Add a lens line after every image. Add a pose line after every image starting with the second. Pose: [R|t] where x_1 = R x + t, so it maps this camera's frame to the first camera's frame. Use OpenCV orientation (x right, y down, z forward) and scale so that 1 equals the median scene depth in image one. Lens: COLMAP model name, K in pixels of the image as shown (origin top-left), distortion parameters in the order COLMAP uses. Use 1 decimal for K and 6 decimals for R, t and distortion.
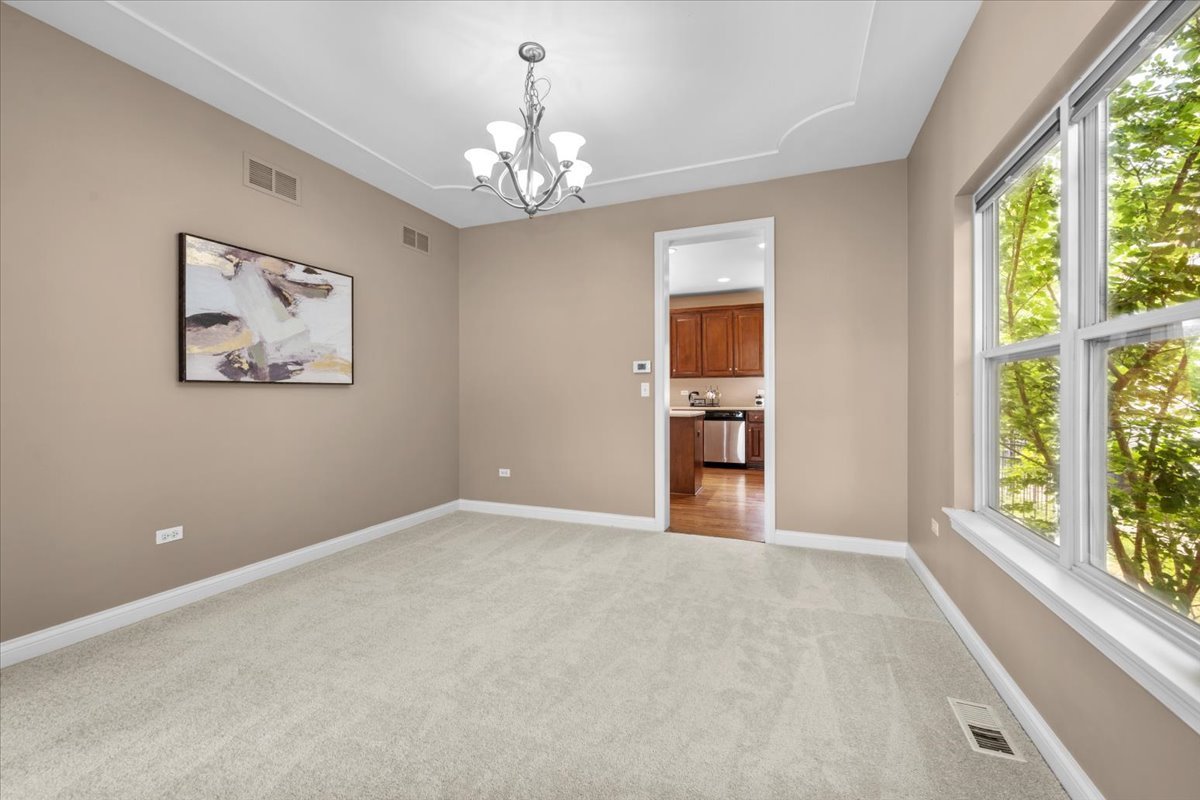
lens RADIAL K [[479.6, 0, 608.8], [0, 479.6, 393.7], [0, 0, 1]] dist [0.000145, -0.000083]
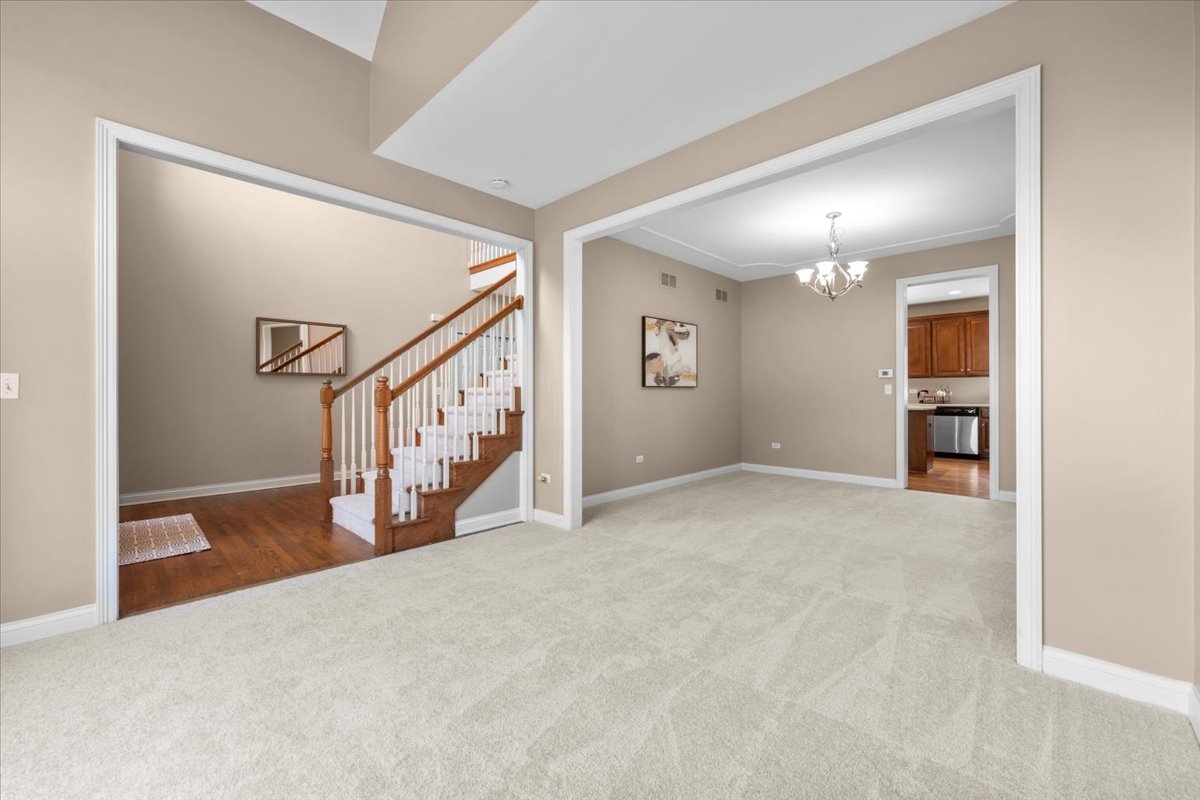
lens RADIAL K [[479.6, 0, 602.5], [0, 479.6, 390.9], [0, 0, 1]] dist [0.000145, -0.000083]
pose [[0.921438, 0.000633, -0.388525, -0.178821], [-0.000344, 1.000000, 0.000815, -0.006752], [0.388525, -0.000617, 0.921438, -0.751514]]
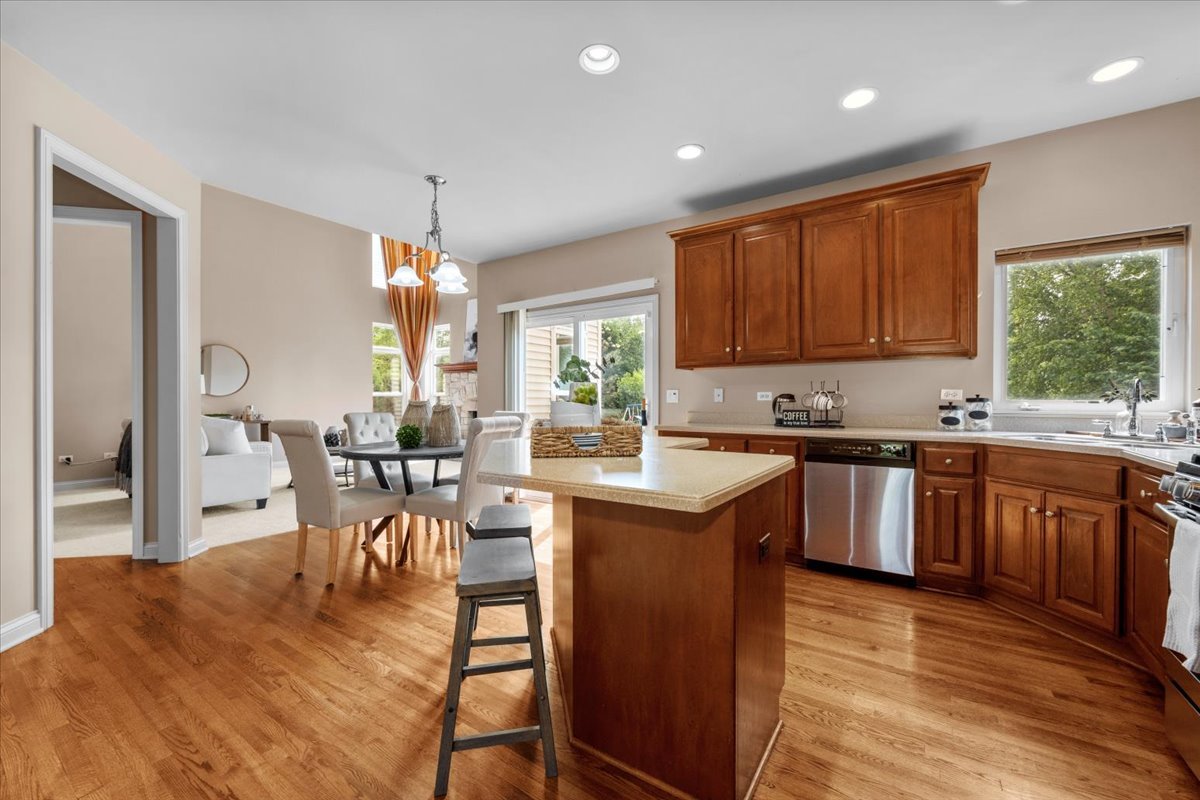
lens RADIAL K [[479.6, 0, 607.6], [0, 479.6, 402.5], [0, 0, 1]] dist [0.000145, -0.000083]
pose [[0.974987, 0.005562, -0.222193, 0.261363], [-0.004983, 0.999983, 0.003166, 0.007460], [0.222207, -0.001980, 0.974998, 1.163664]]
